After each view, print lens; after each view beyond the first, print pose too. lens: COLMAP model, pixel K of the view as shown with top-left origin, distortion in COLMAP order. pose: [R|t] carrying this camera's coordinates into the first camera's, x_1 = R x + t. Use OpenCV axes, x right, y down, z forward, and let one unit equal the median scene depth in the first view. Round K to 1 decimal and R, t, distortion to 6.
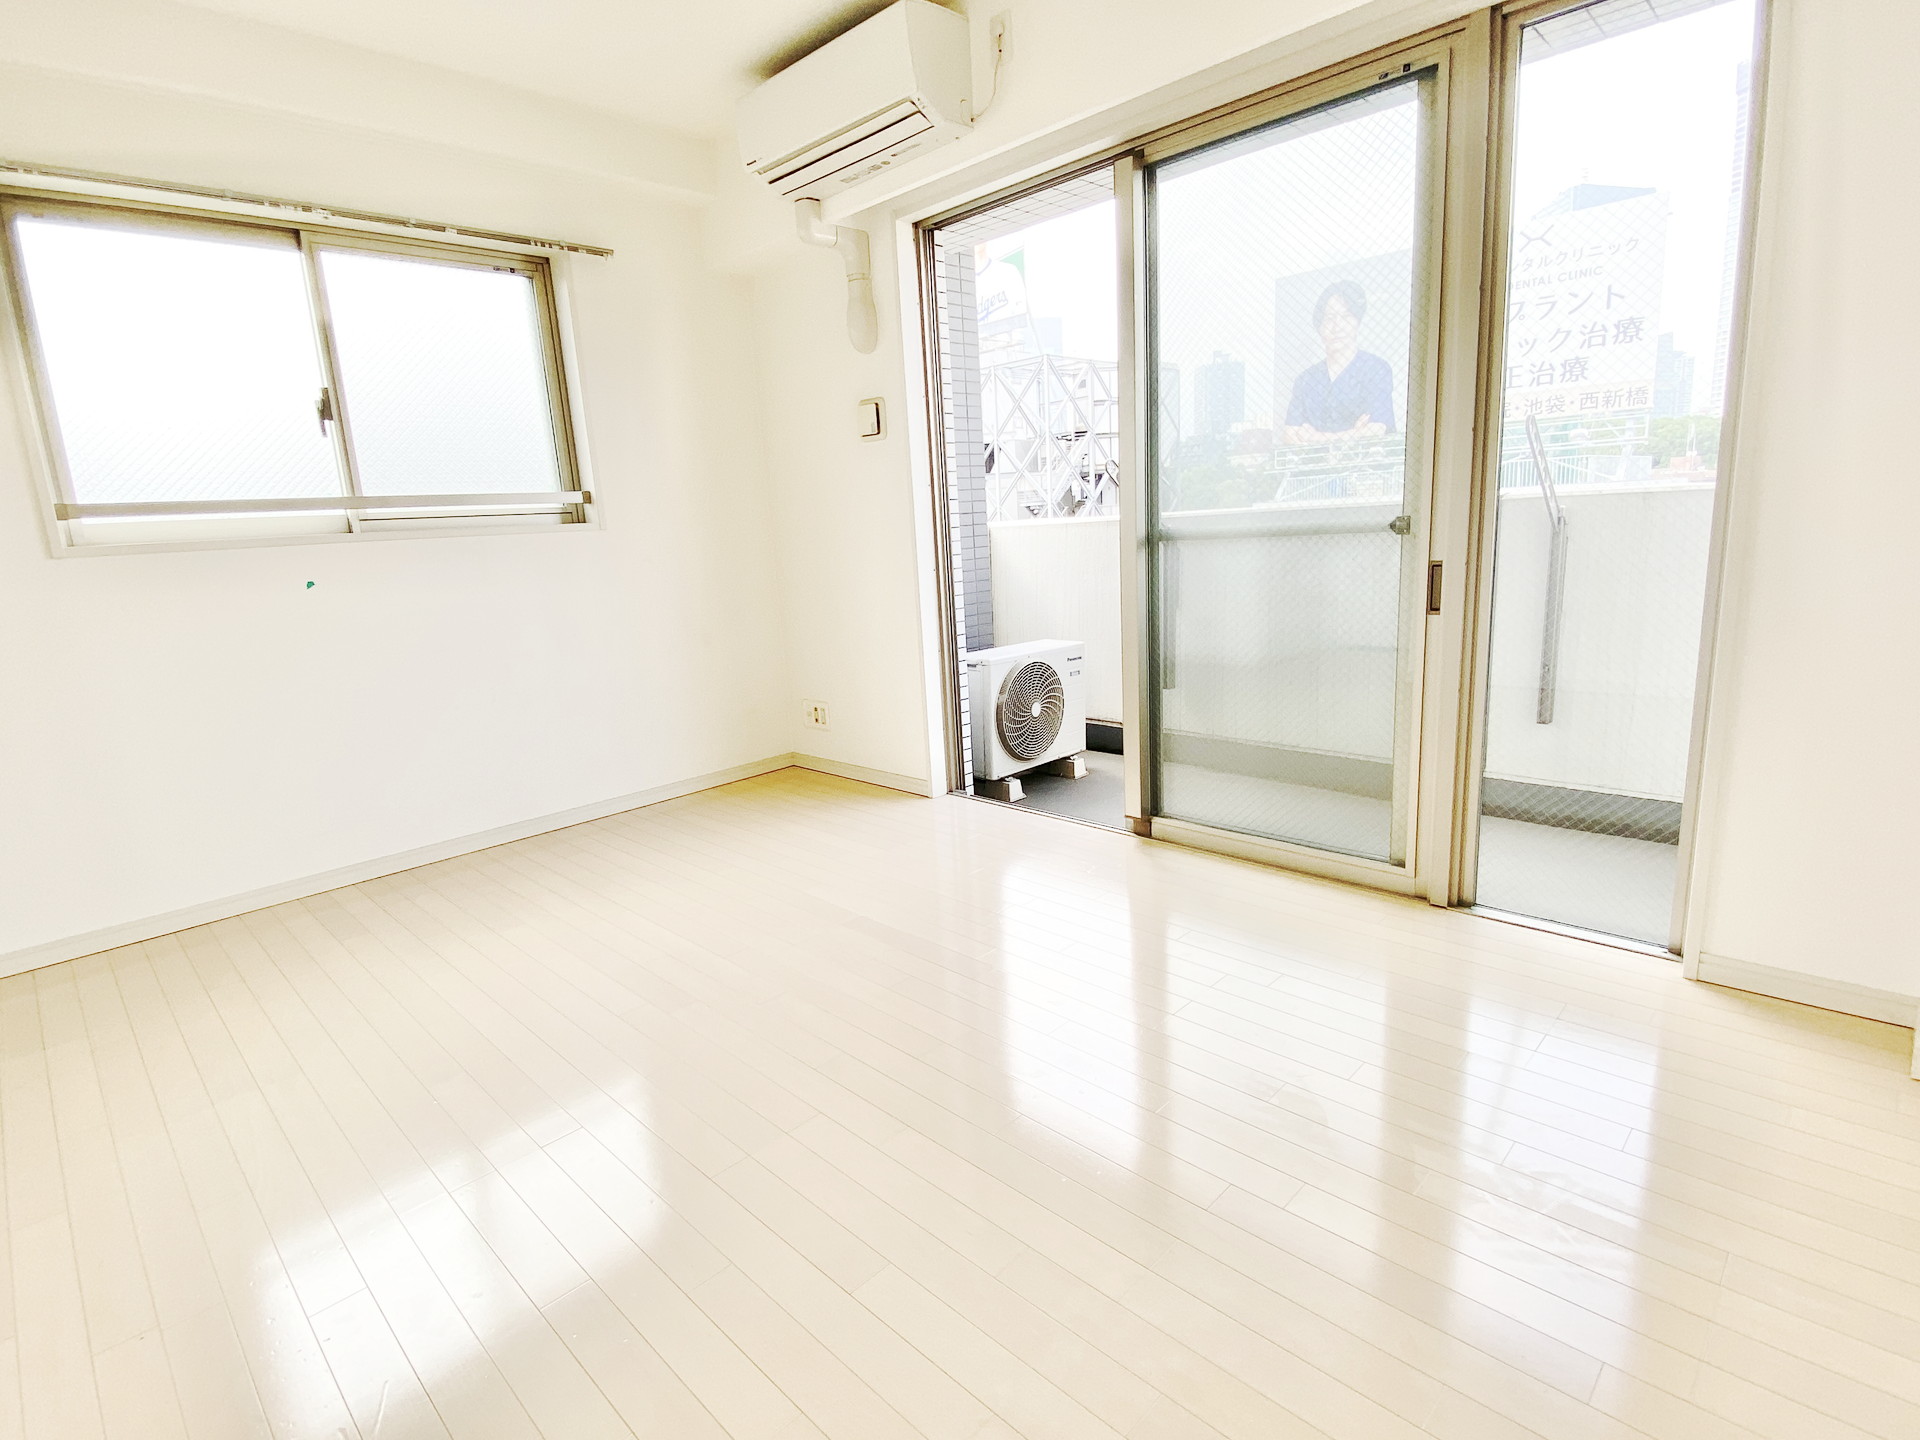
lens RADIAL K [[967.8, 0, 957.5], [0, 967.8, 711.1], [0, 0, 1]] dist [-0.001995, -0.000881]
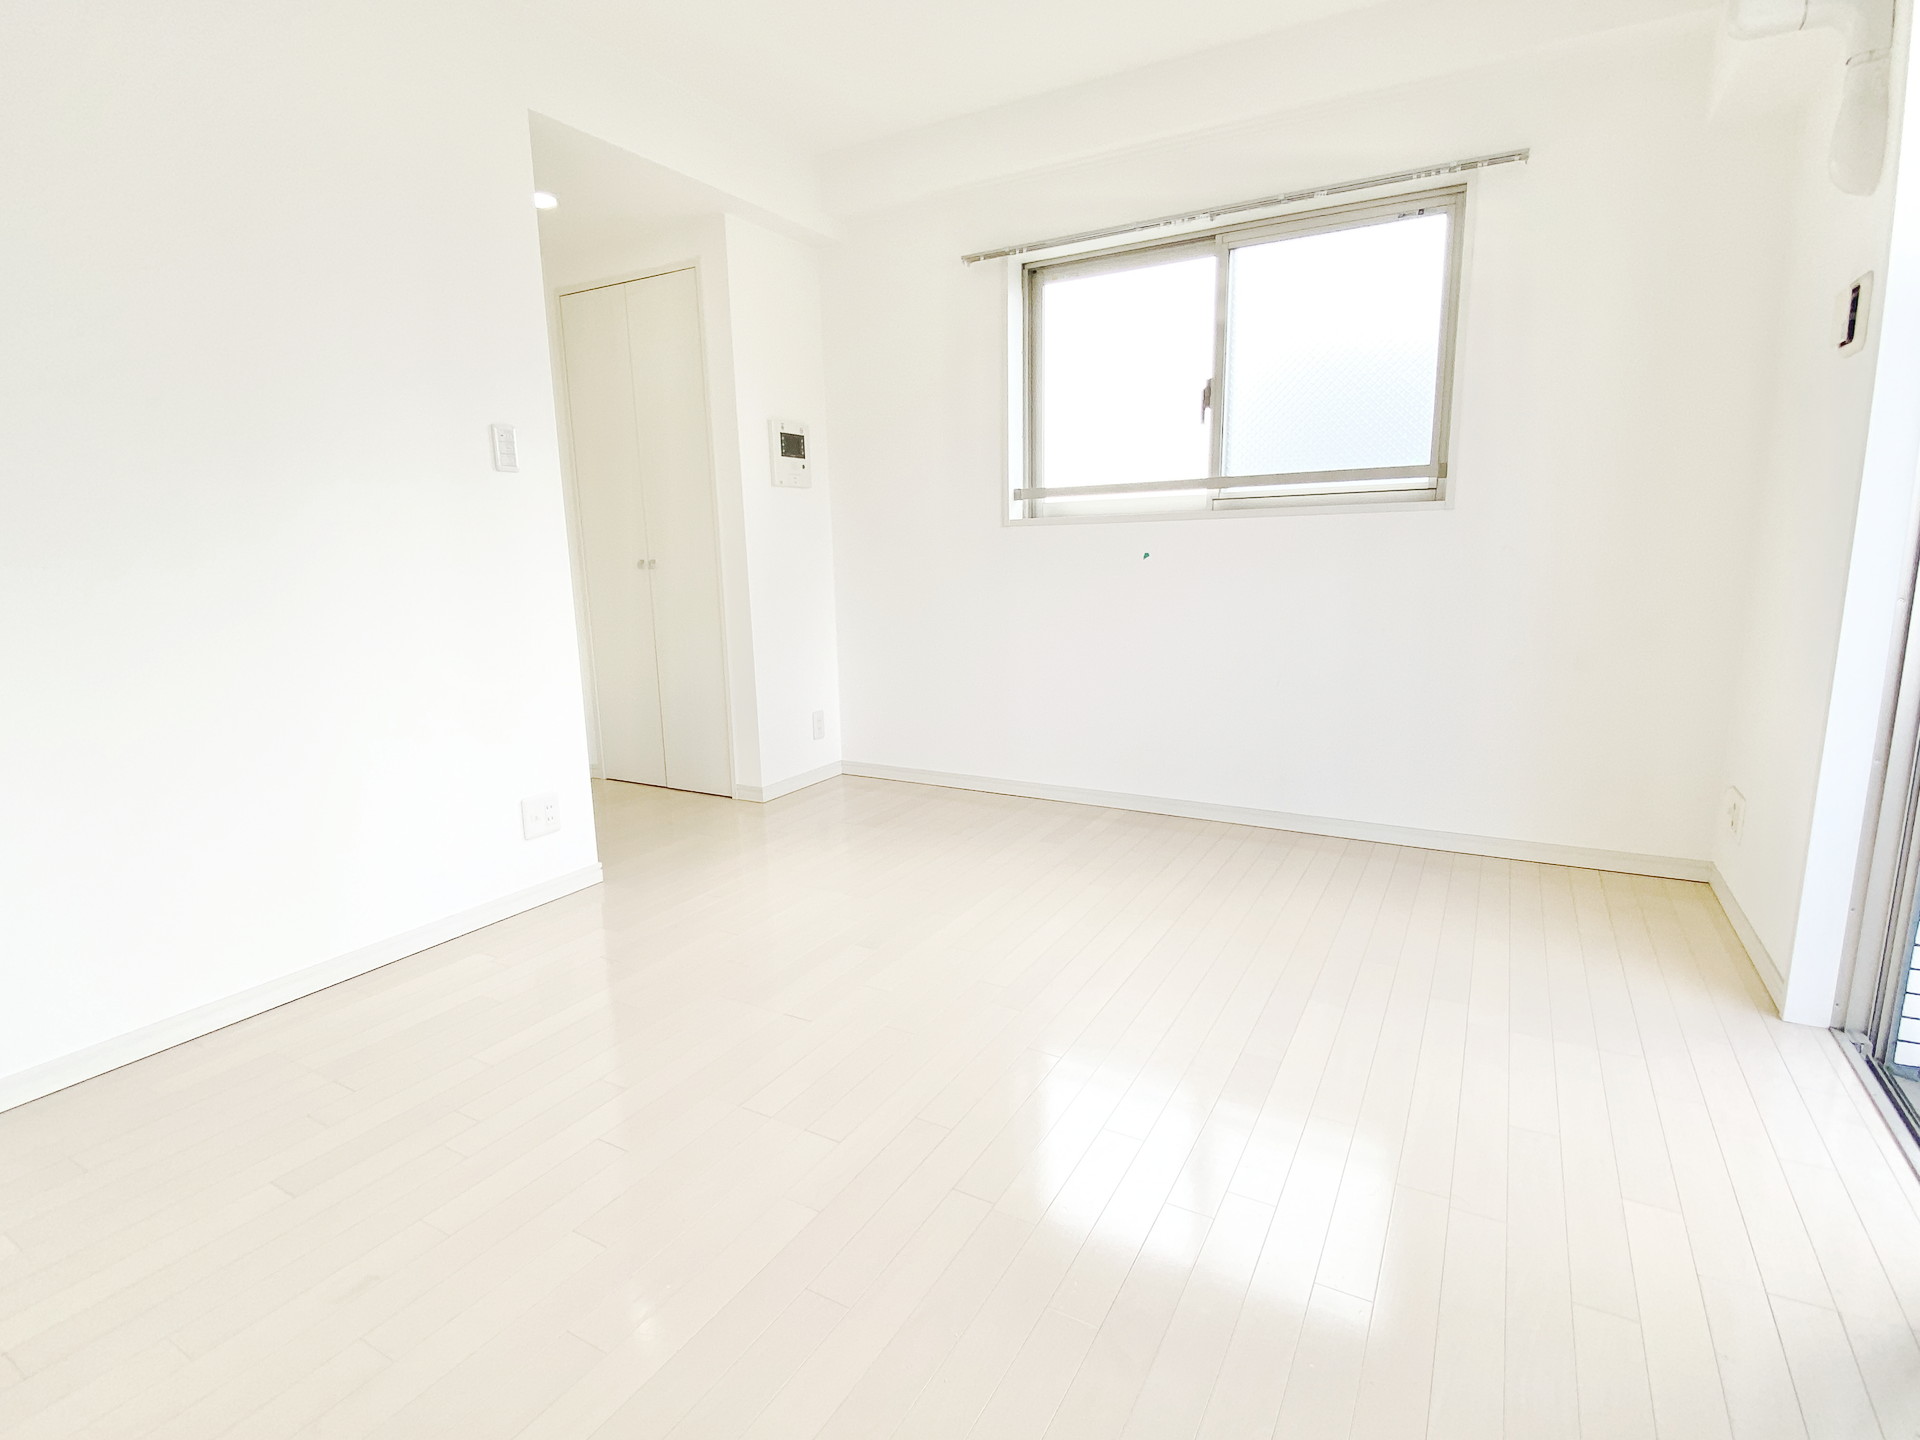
lens RADIAL K [[972.2, 0, 958.3], [0, 972.2, 732.0], [0, 0, 1]] dist [0.001770, -0.000122]
pose [[0.249706, 0.237171, -0.938827, 0.412675], [-0.184988, 0.963368, 0.194169, -0.104766], [0.950488, 0.125187, 0.284432, 0.450715]]
